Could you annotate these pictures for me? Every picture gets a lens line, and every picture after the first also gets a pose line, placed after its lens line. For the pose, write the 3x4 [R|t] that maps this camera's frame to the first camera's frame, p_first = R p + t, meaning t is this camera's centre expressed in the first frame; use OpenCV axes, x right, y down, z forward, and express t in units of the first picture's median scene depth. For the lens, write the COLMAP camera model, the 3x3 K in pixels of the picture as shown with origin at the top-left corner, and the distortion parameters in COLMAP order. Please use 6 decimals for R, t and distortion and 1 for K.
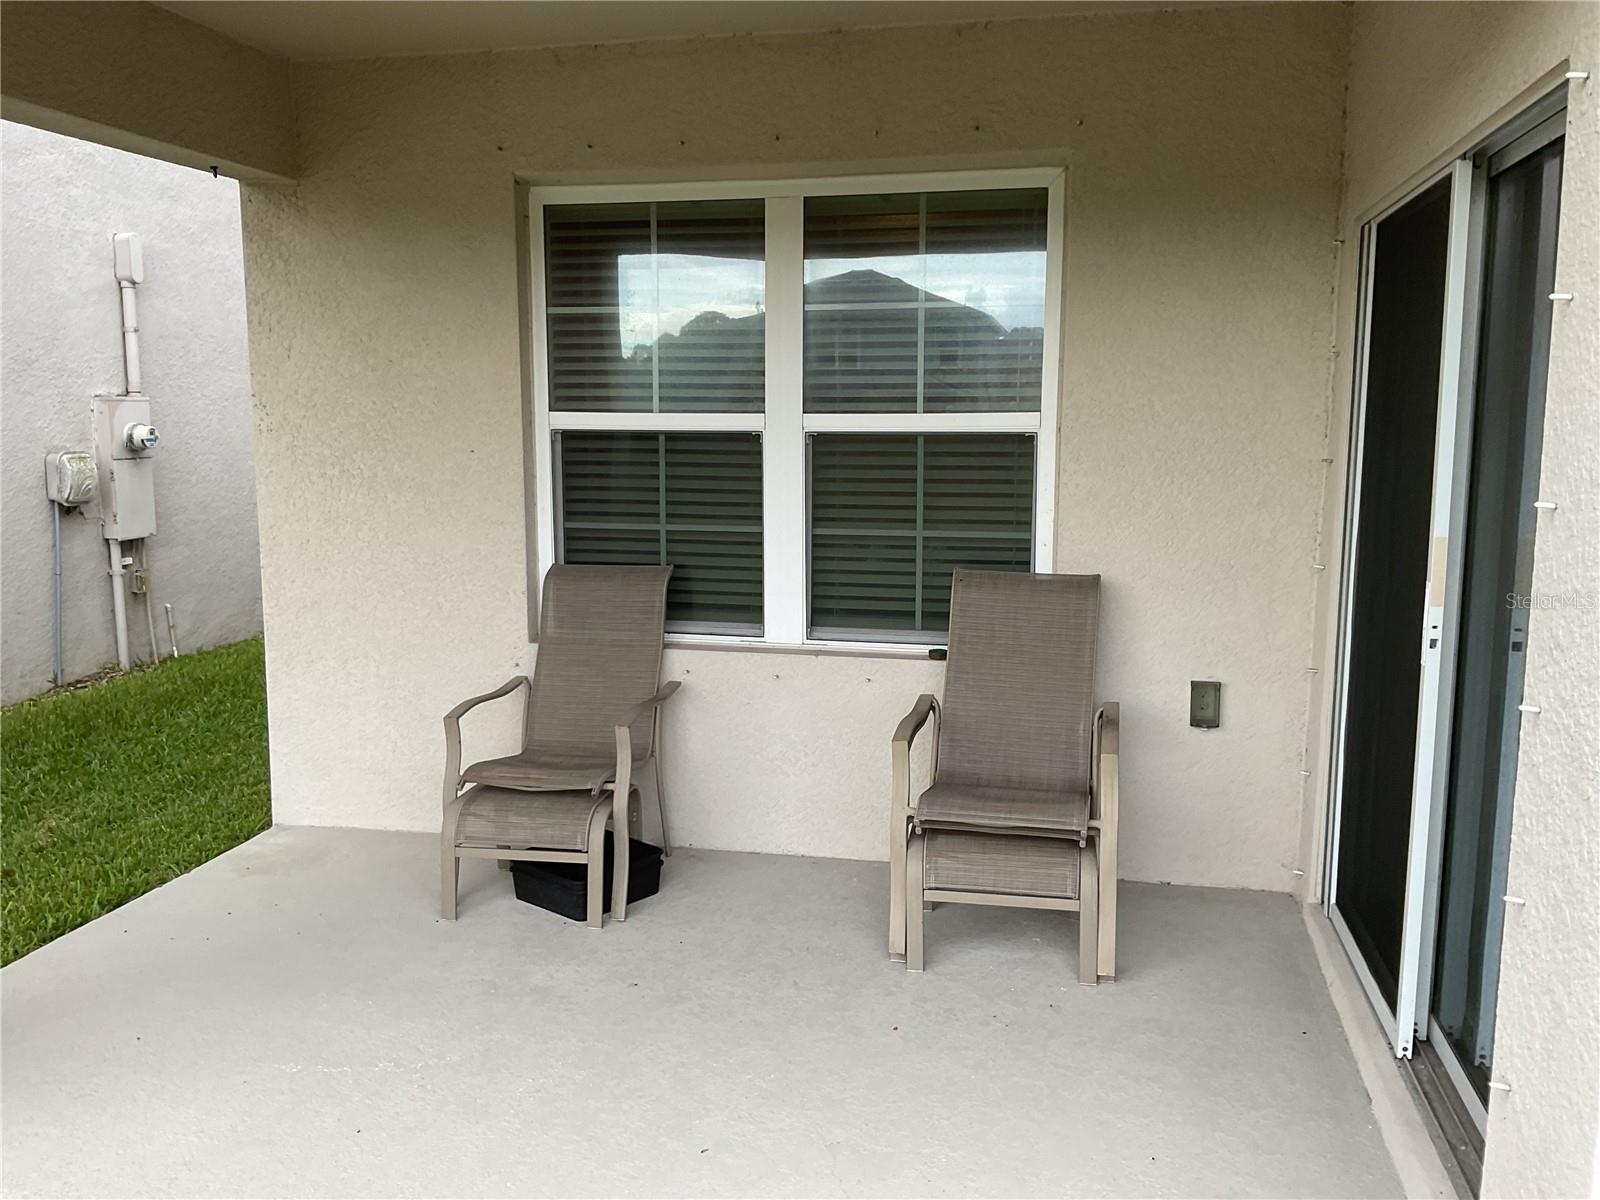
lens RADIAL K [[1339.7, 0, 801.5], [0, 1339.7, 605.9], [0, 0, 1]] dist [0.065003, -0.136330]
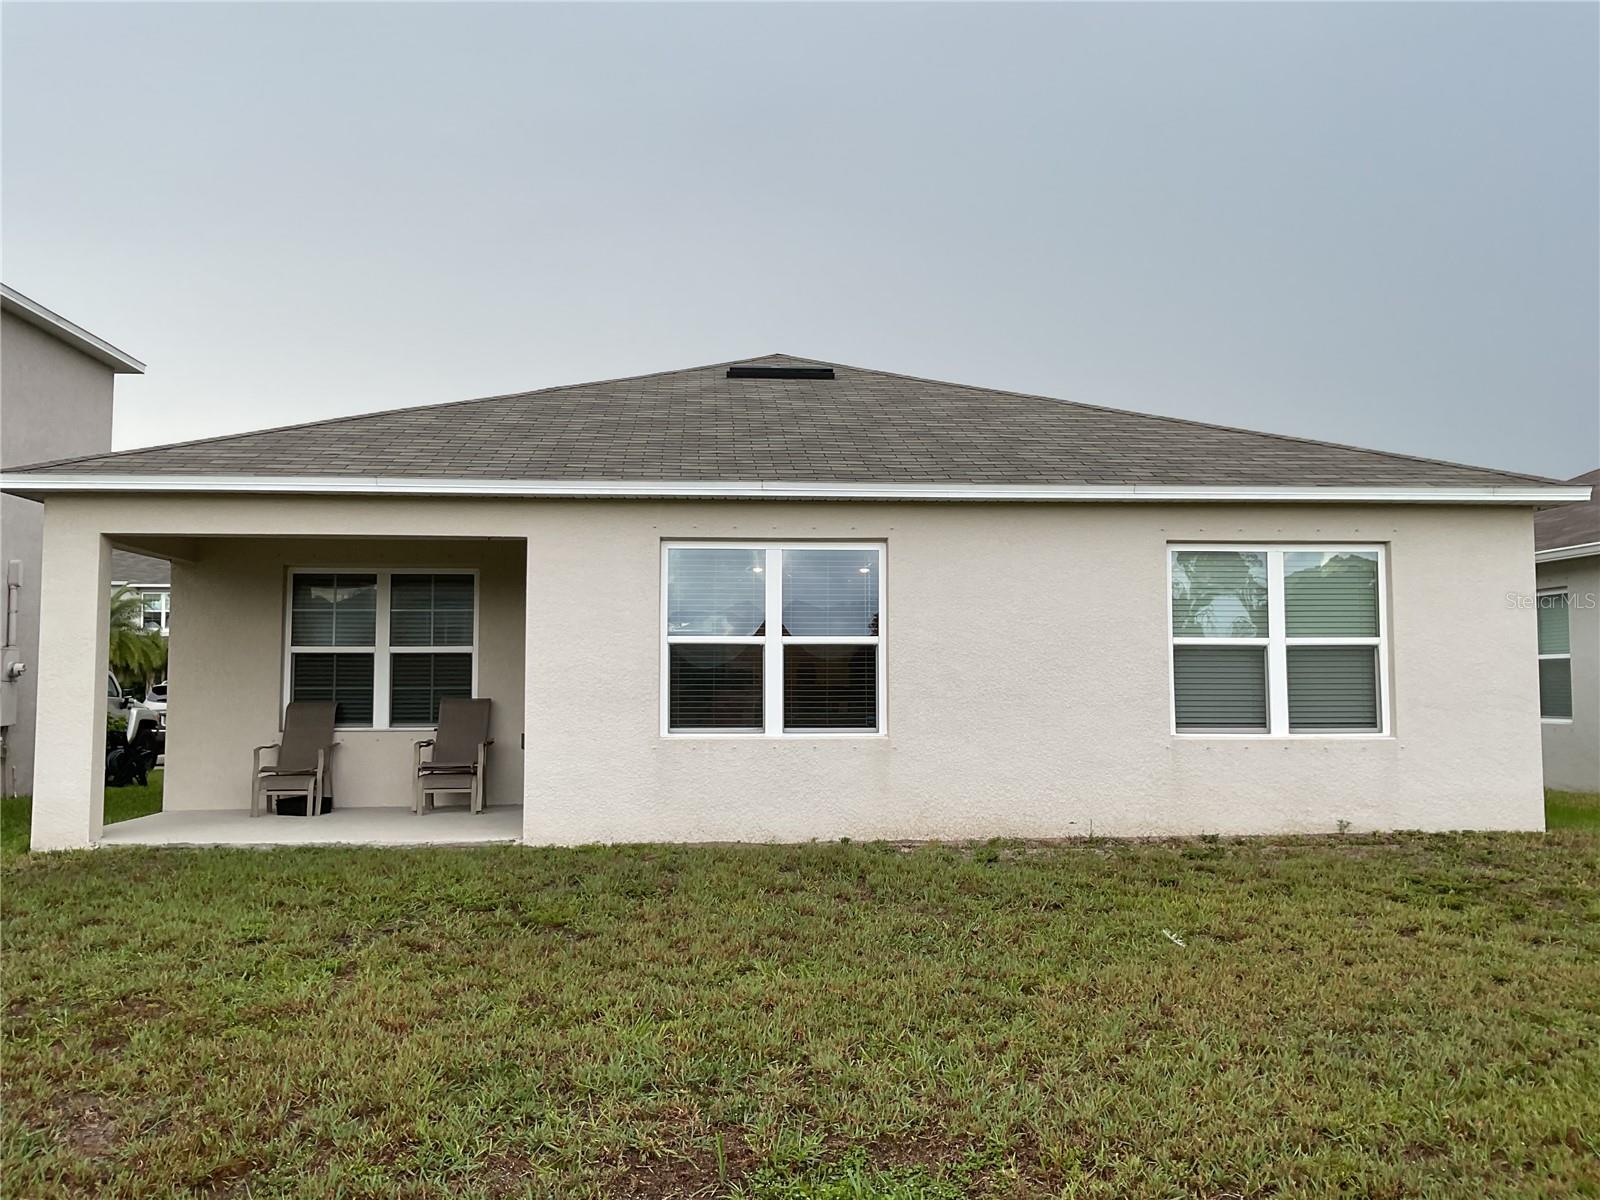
lens RADIAL K [[1339.7, 0, 811.8], [0, 1339.7, 595.8], [0, 0, 1]] dist [0.065003, -0.136330]
pose [[0.961408, 0.013095, 0.274815, 0.074359], [0.044323, 0.978448, -0.201681, 0.356148], [-0.271533, 0.206078, 0.940107, -1.890717]]
